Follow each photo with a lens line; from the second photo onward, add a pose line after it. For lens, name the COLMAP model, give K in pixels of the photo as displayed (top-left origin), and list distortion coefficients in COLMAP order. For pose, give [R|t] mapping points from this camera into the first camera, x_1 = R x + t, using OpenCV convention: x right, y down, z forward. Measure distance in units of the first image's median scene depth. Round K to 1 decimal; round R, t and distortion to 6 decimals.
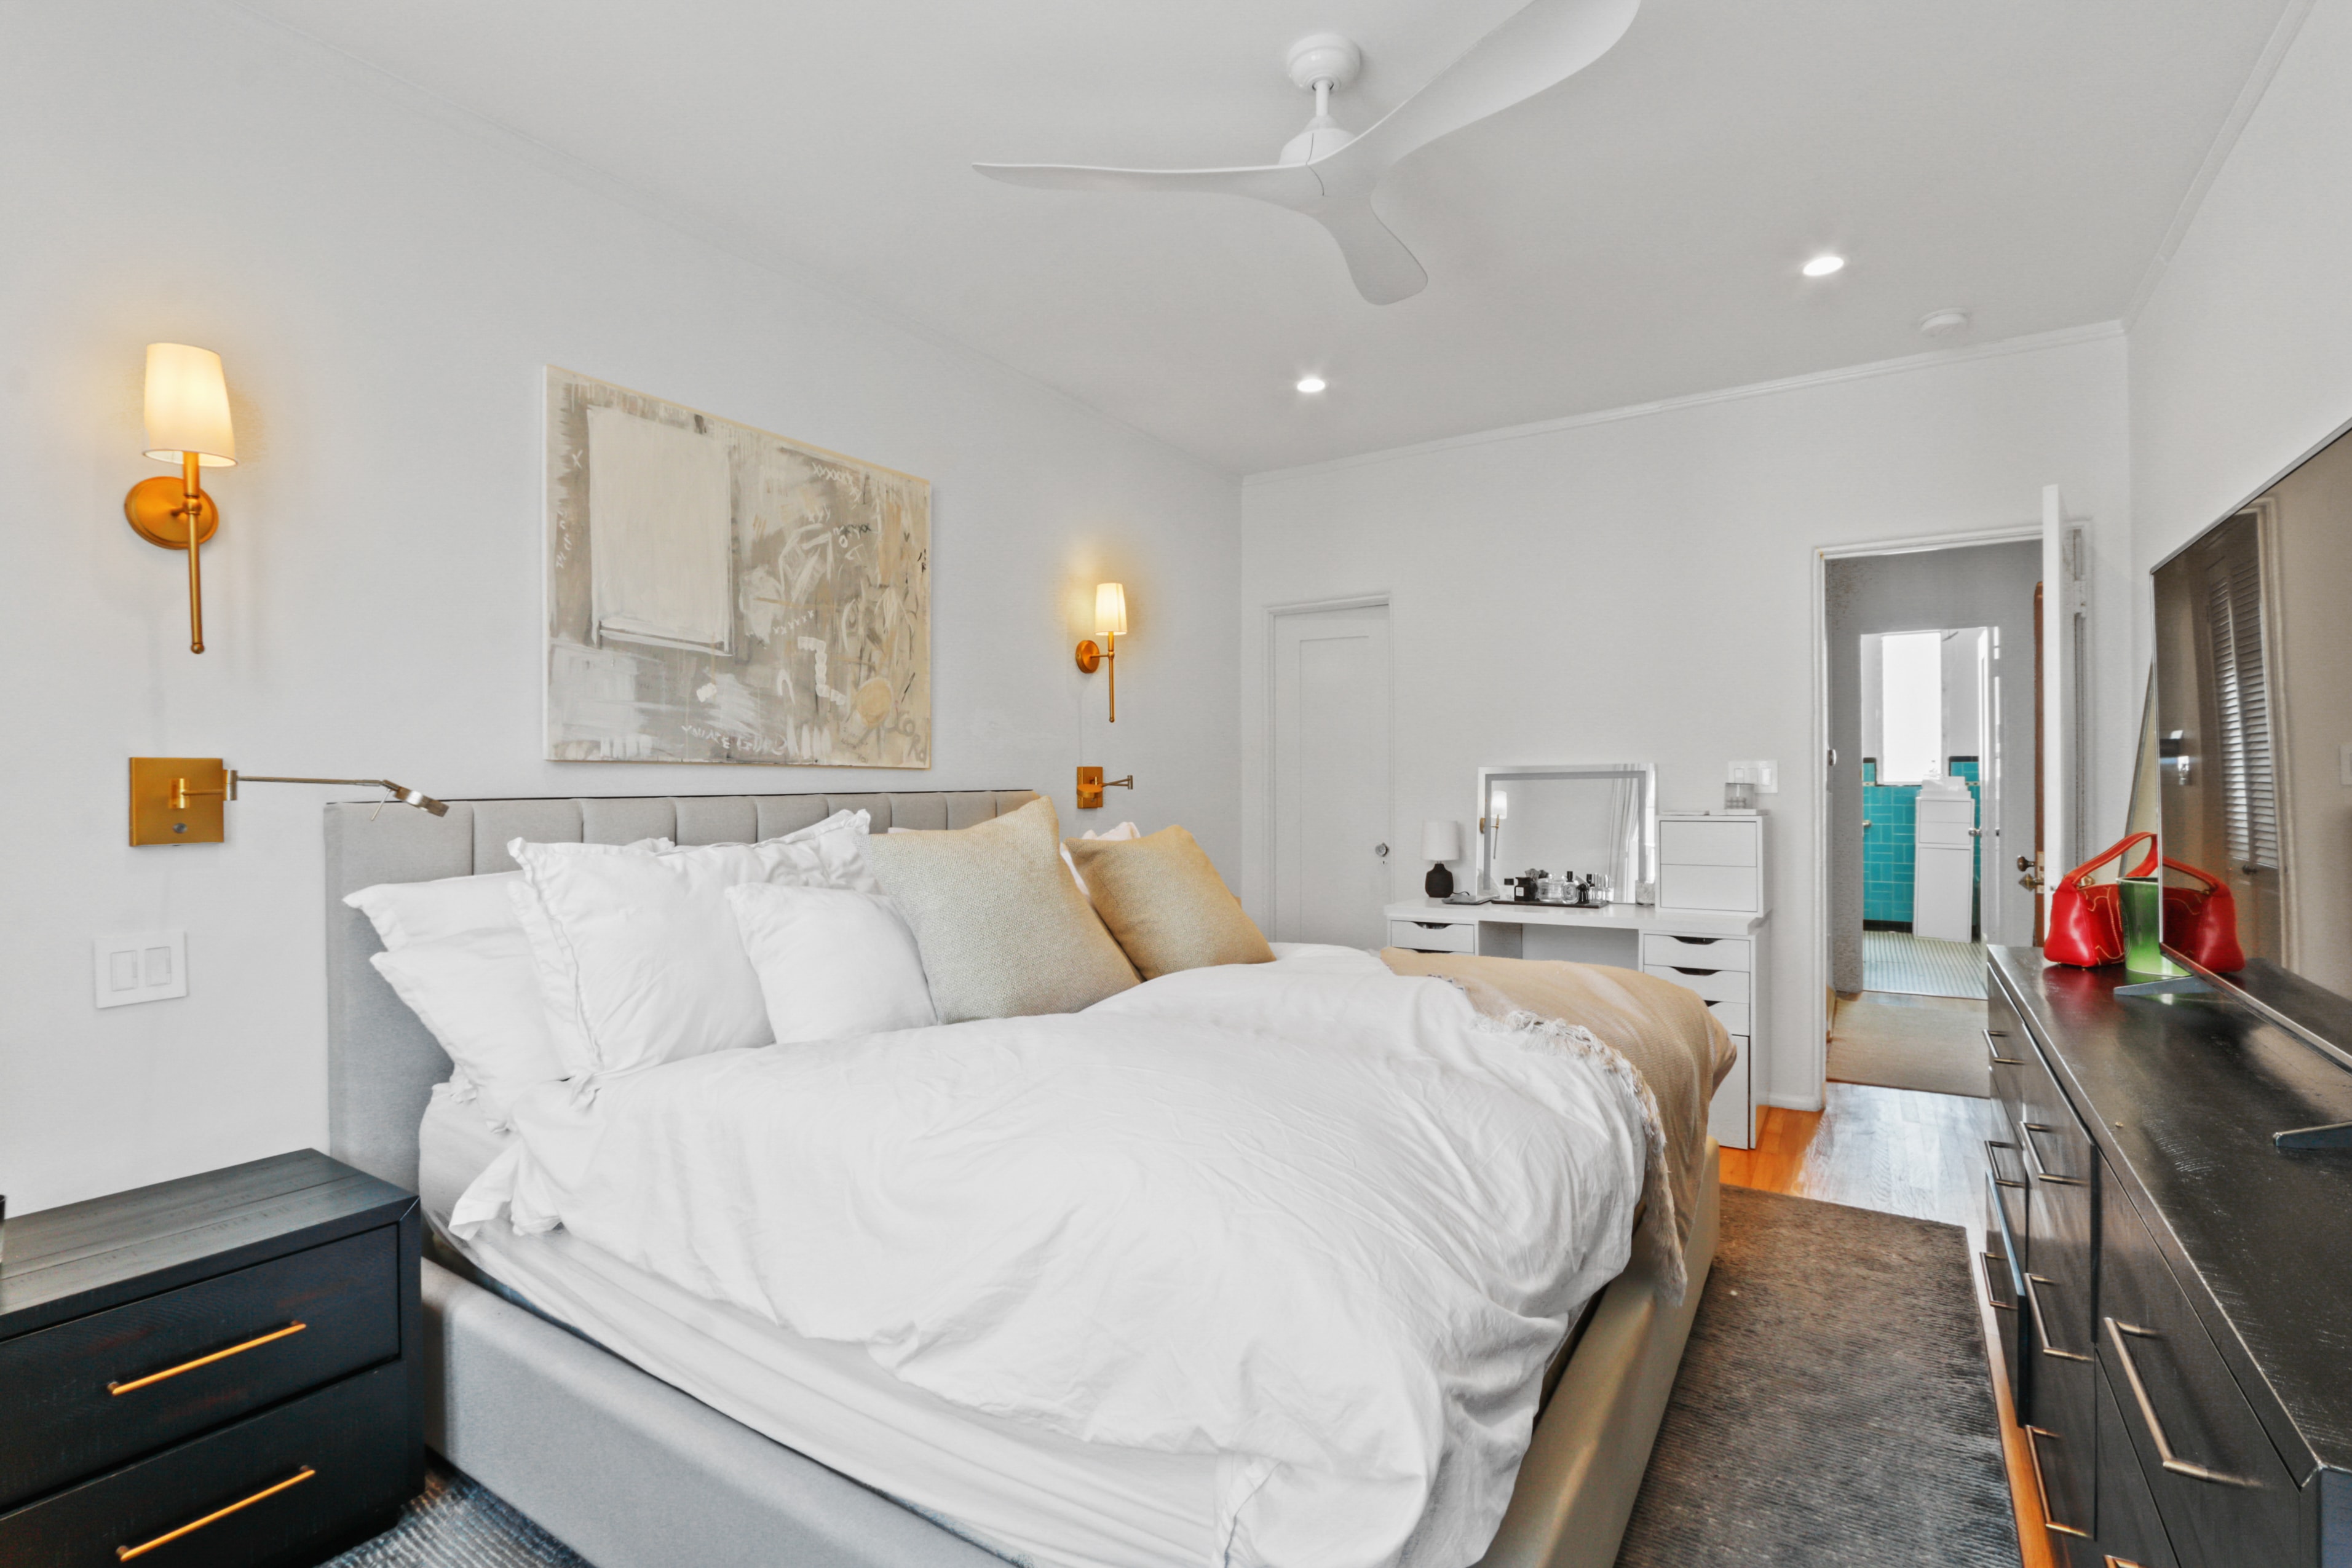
lens RADIAL K [[1092.1, 0, 1174.0], [0, 1092.1, 788.9], [0, 0, 1]] dist [-0.014325, 0.000652]
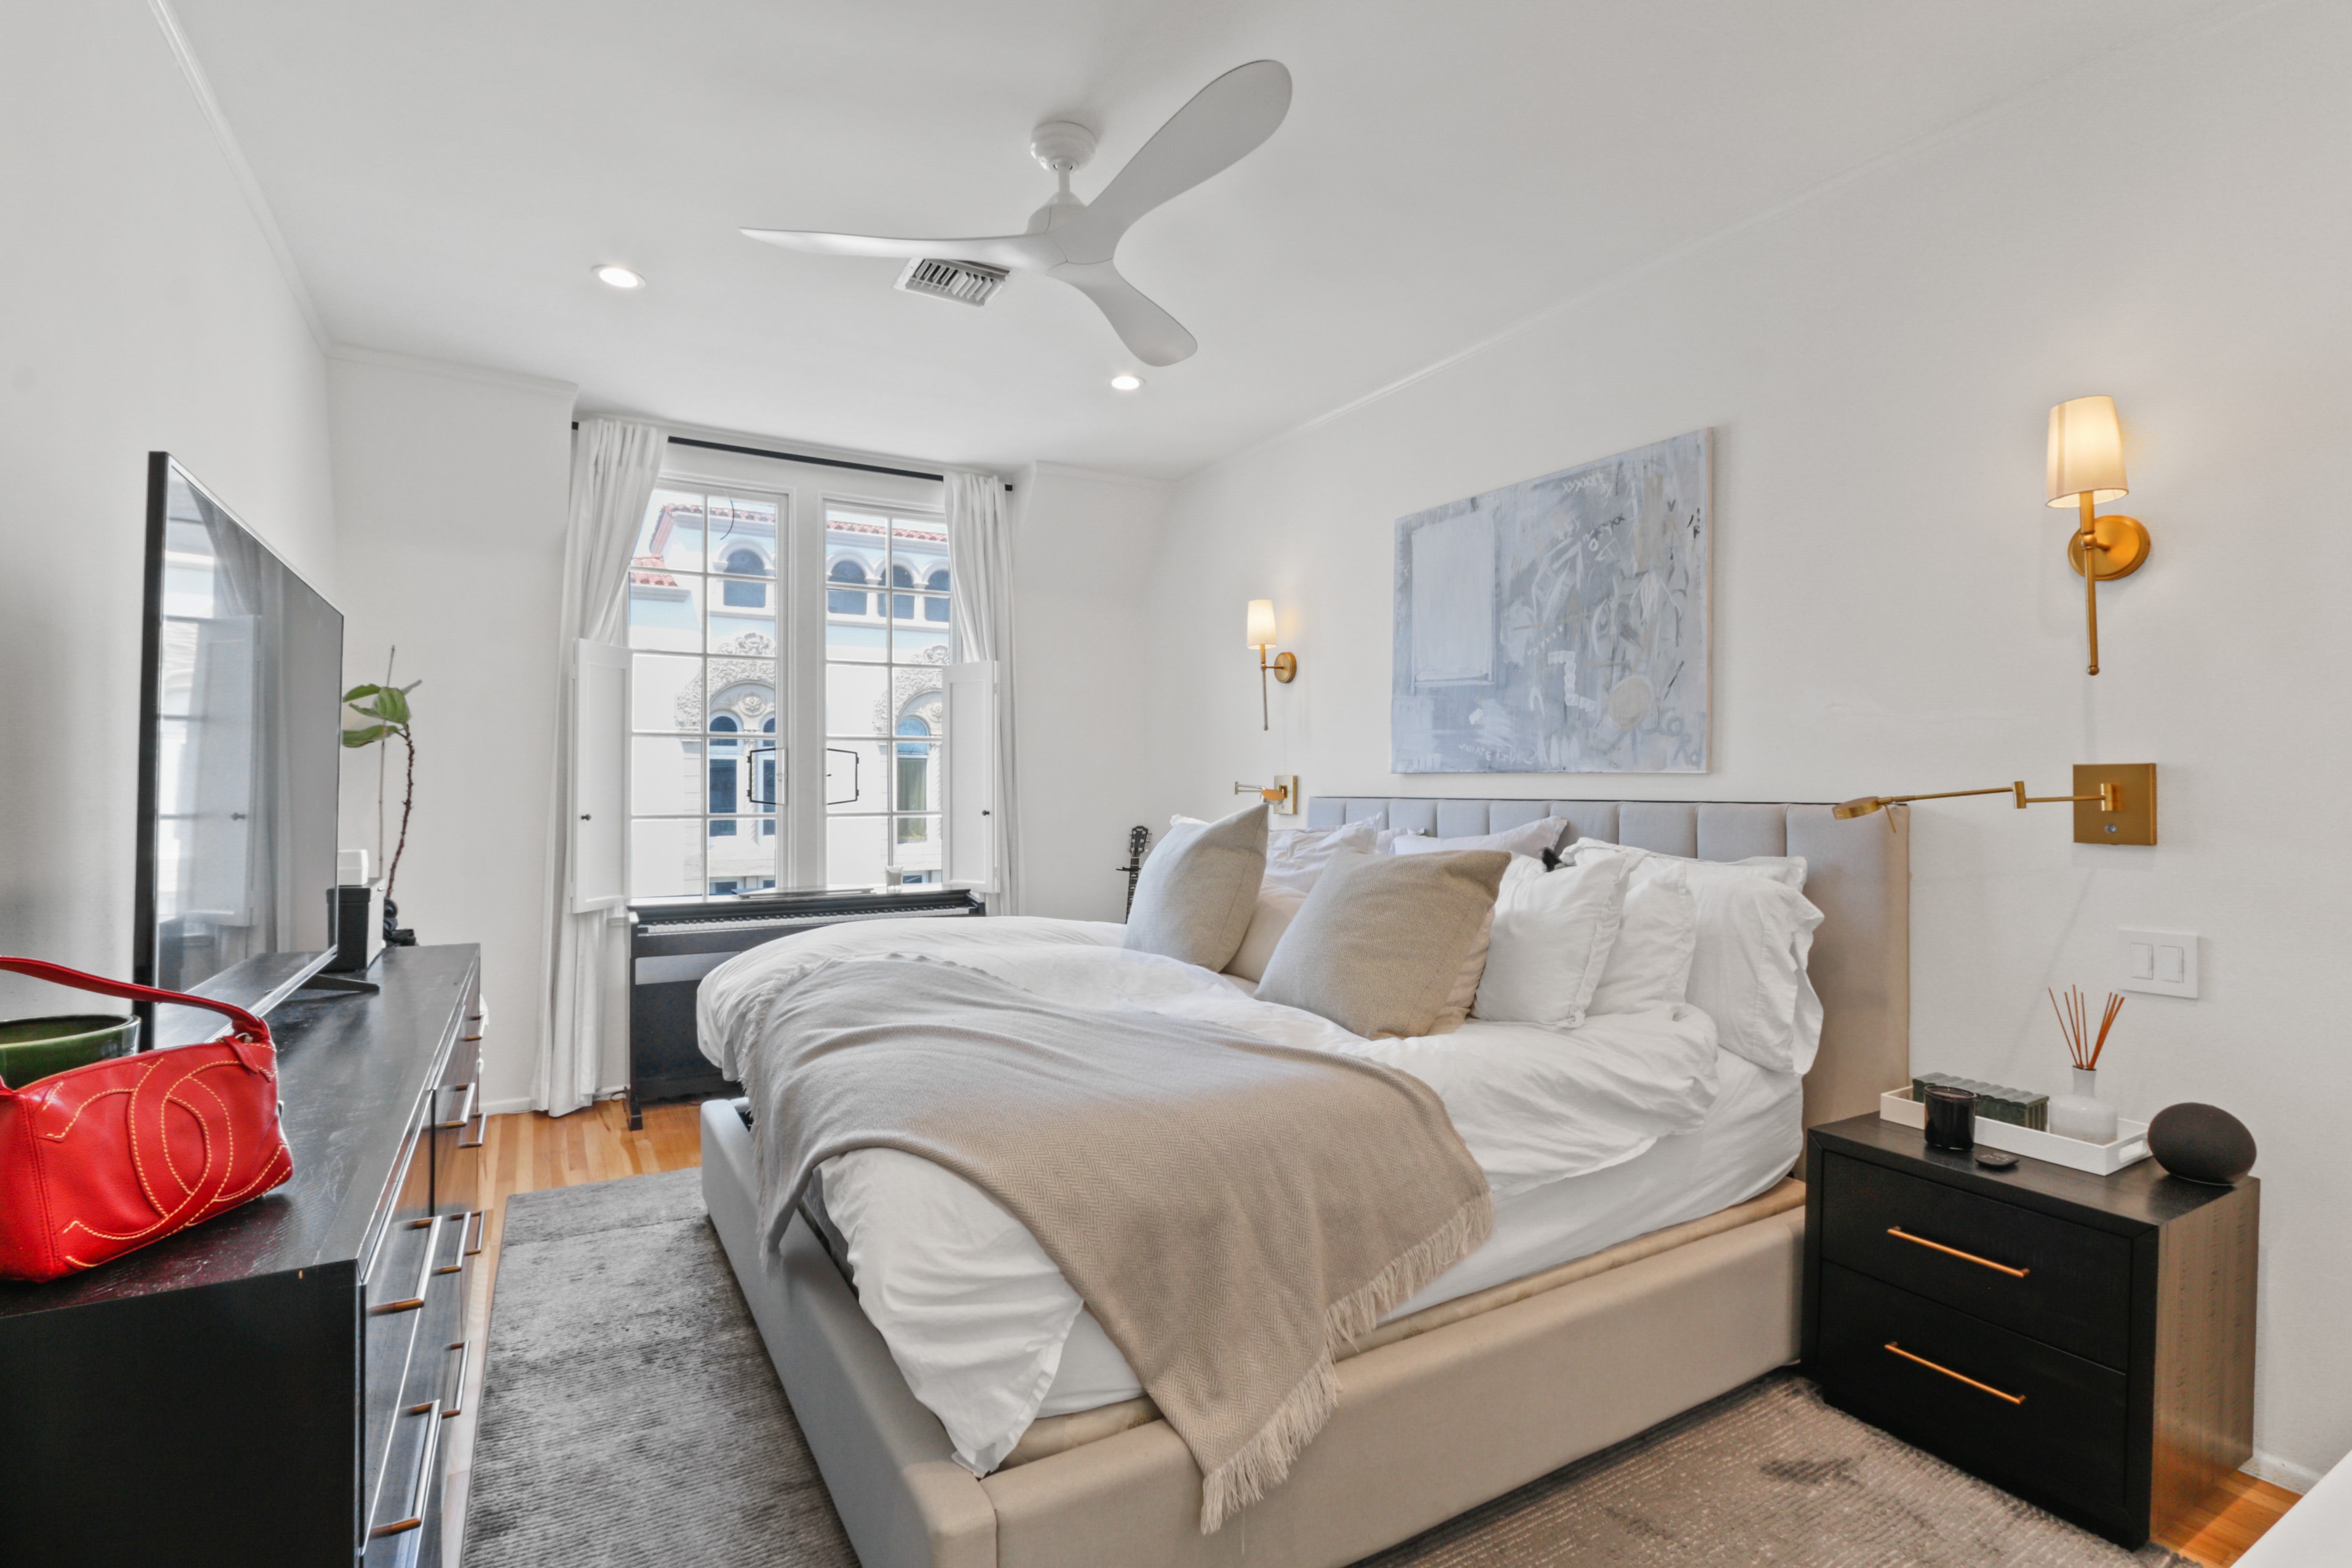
lens RADIAL K [[1092.1, 0, 1174.0], [0, 1092.1, 788.9], [0, 0, 1]] dist [-0.014325, 0.000652]
pose [[-0.446653, 0.007444, -0.894676, 0.764786], [-0.006488, 0.999912, 0.011559, -0.015839], [0.894684, 0.010968, -0.446566, 1.127735]]
